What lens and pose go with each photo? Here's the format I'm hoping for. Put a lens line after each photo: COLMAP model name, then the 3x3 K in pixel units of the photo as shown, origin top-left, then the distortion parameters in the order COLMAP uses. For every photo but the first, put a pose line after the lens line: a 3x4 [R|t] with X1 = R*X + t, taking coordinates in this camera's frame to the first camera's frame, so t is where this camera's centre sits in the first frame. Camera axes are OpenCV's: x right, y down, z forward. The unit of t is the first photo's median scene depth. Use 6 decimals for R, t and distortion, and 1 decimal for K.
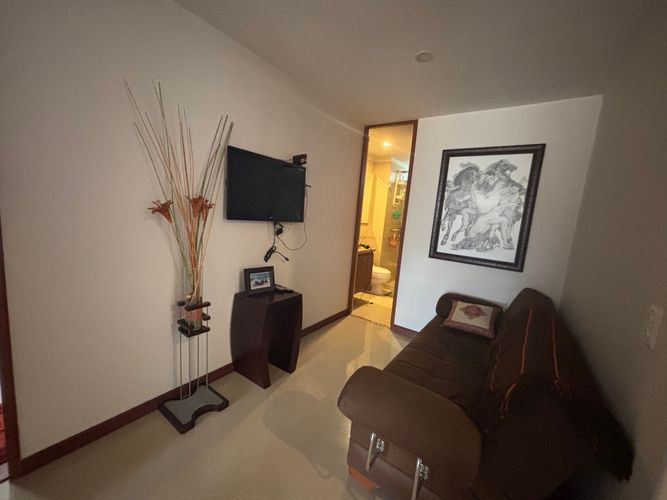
lens RADIAL K [[265.3, 0, 336.4], [0, 265.3, 250.7], [0, 0, 1]] dist [0.000086, 0.000341]
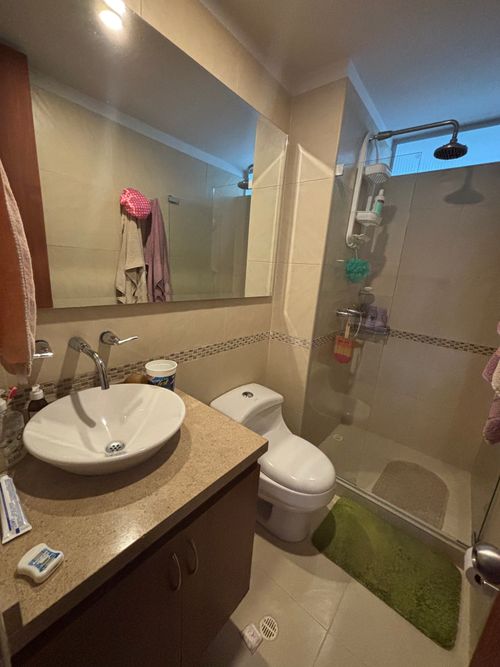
lens RADIAL K [[265.3, 0, 249.6], [0, 265.3, 336.3], [0, 0, 1]] dist [0.000086, 0.000341]
pose [[0.996822, 0.008518, -0.079199, 0.141306], [-0.000044, 0.994325, 0.106383, -0.103397], [0.079656, -0.106042, 0.991166, 0.765718]]
